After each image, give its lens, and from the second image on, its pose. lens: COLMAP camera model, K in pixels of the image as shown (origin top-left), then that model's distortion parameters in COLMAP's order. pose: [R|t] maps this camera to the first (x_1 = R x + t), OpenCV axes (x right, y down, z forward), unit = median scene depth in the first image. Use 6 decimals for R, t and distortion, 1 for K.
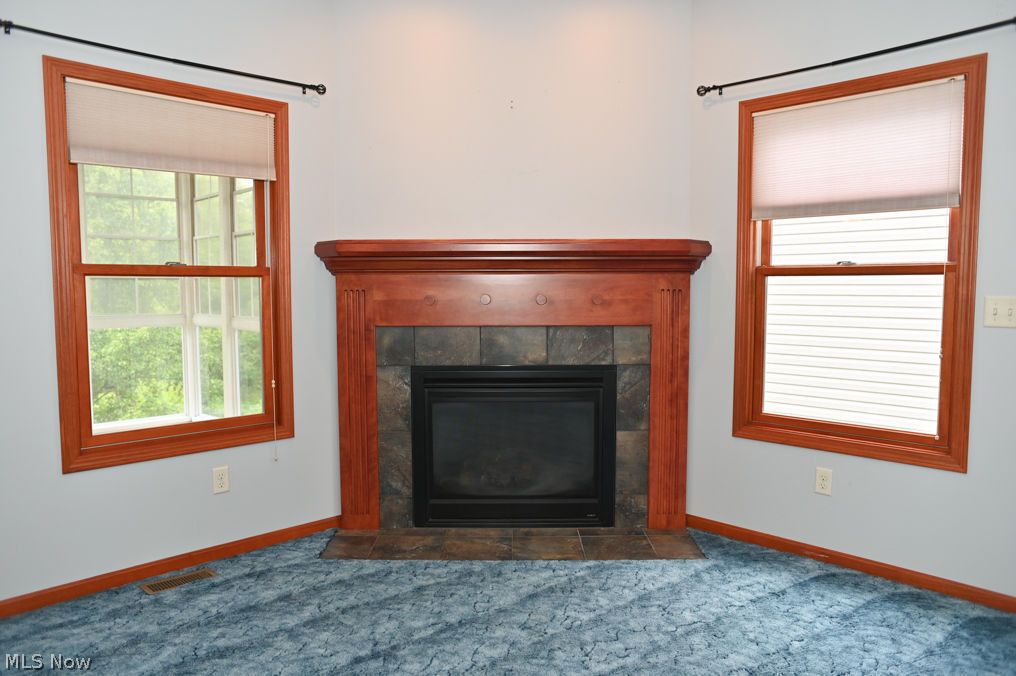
lens RADIAL K [[694.9, 0, 506.9], [0, 694.9, 331.7], [0, 0, 1]] dist [-0.073017, 0.054622]
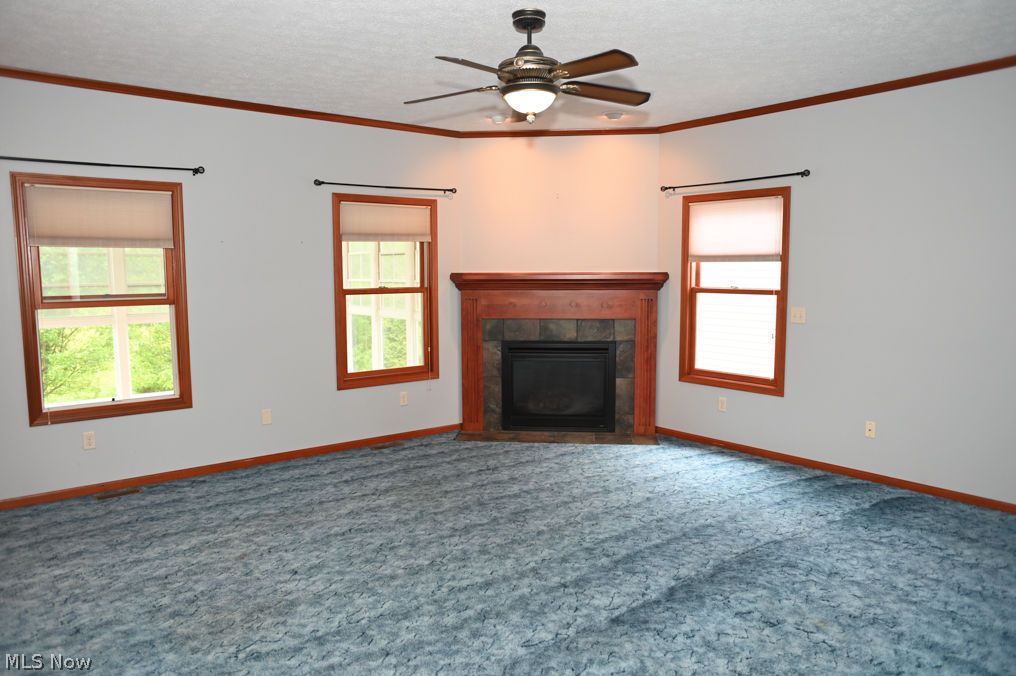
lens RADIAL K [[694.9, 0, 502.5], [0, 694.9, 337.6], [0, 0, 1]] dist [-0.073017, 0.054622]
pose [[0.993698, 0.008315, -0.111780, 0.072258], [-0.004258, 0.999325, 0.036486, -0.027077], [0.112008, -0.035780, 0.993063, -0.867169]]
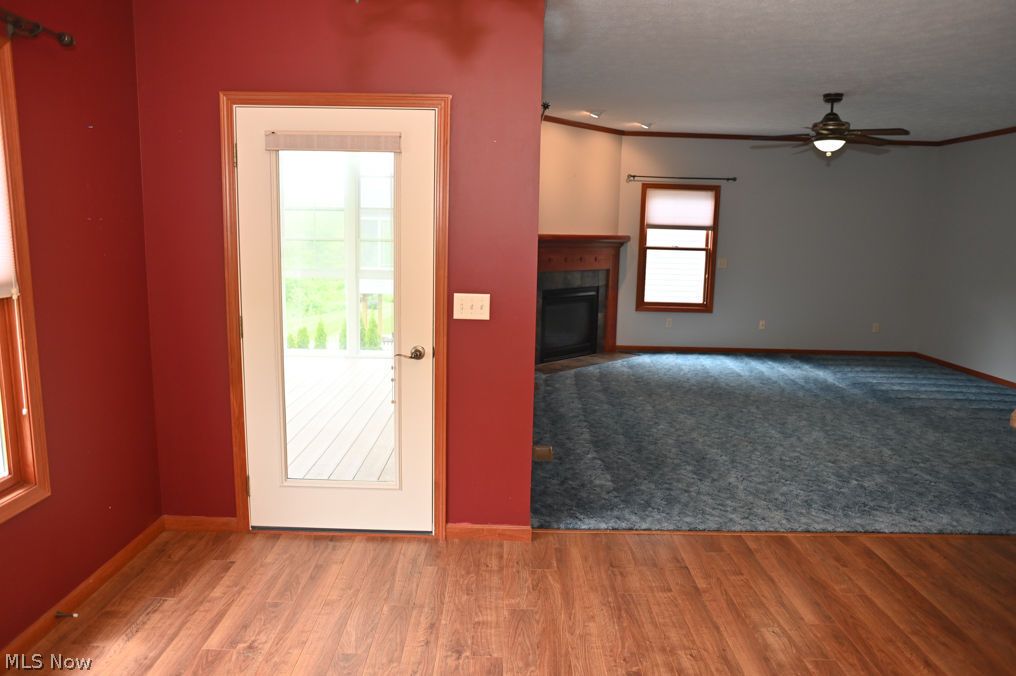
lens RADIAL K [[694.9, 0, 504.6], [0, 694.9, 334.8], [0, 0, 1]] dist [-0.073017, 0.054622]
pose [[0.704887, -0.086829, 0.703986, -1.923728], [0.020092, 0.994525, 0.102546, -0.039819], [-0.709035, -0.058138, 0.702772, -0.510789]]
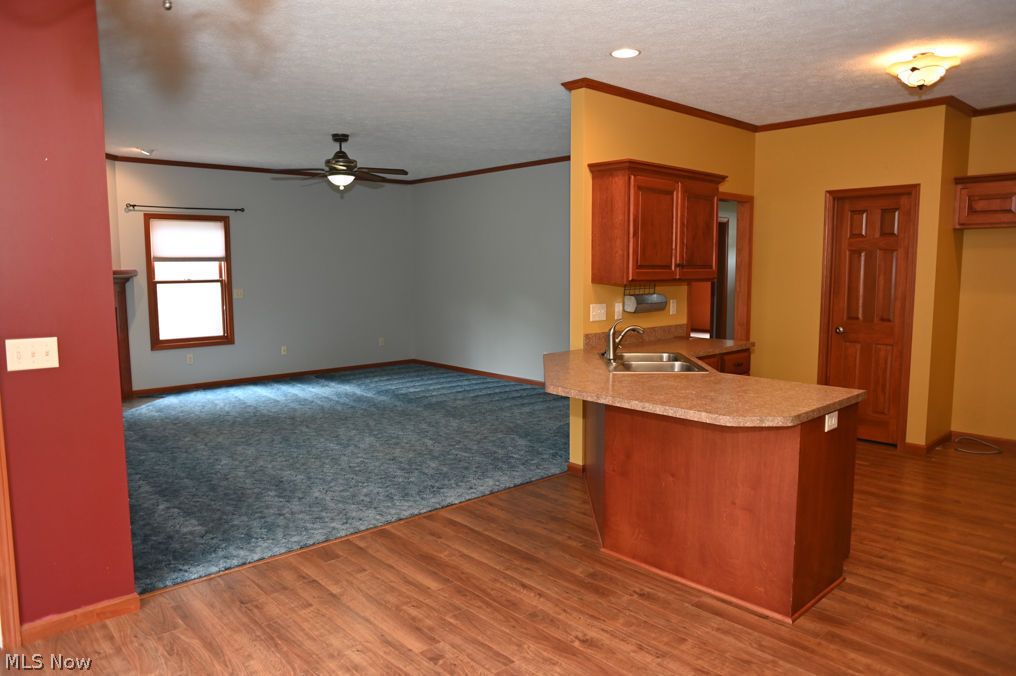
lens RADIAL K [[694.9, 0, 507.5], [0, 694.9, 336.5], [0, 0, 1]] dist [-0.073017, 0.054622]
pose [[0.049425, -0.097357, 0.994022, -2.033938], [0.071259, 0.993045, 0.093718, -0.035396], [-0.996233, 0.066201, 0.056019, -0.389158]]
